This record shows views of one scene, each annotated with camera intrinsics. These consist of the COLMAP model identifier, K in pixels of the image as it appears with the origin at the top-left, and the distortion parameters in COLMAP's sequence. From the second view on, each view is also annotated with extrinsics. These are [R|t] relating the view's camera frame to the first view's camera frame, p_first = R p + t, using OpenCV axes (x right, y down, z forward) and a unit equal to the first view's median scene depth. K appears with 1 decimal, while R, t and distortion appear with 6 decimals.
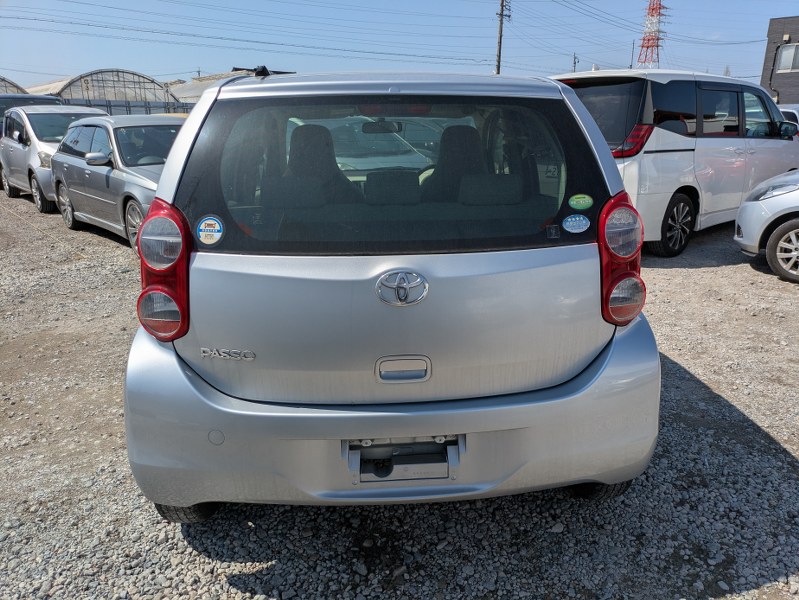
lens RADIAL K [[586.9, 0, 404.2], [0, 586.9, 311.5], [0, 0, 1]] dist [0.036571, -0.028380]
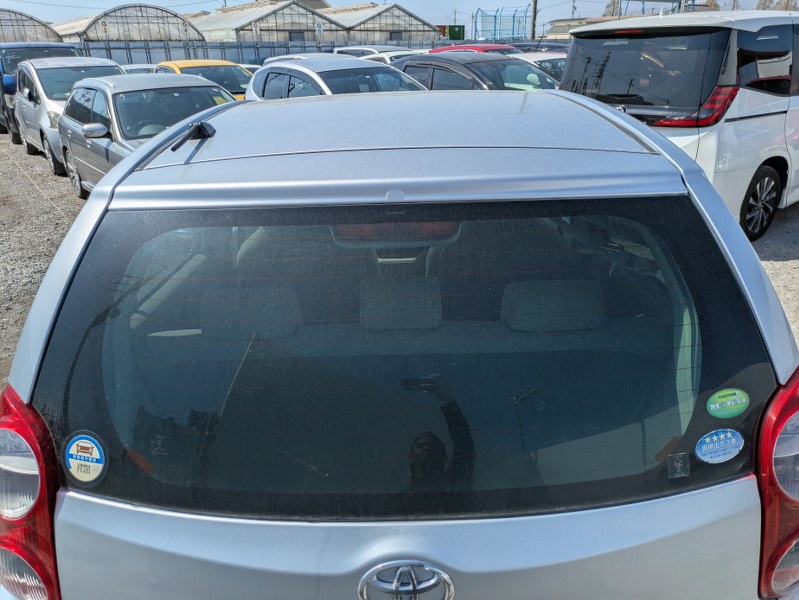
lens RADIAL K [[591.4, 0, 384.7], [0, 591.4, 300.0], [0, 0, 1]] dist [0.033800, -0.024659]
pose [[0.996689, 0.002346, -0.081269, 0.005539], [0.004905, 0.996028, 0.088902, -0.086863], [0.081155, -0.089006, 0.992719, 0.109137]]
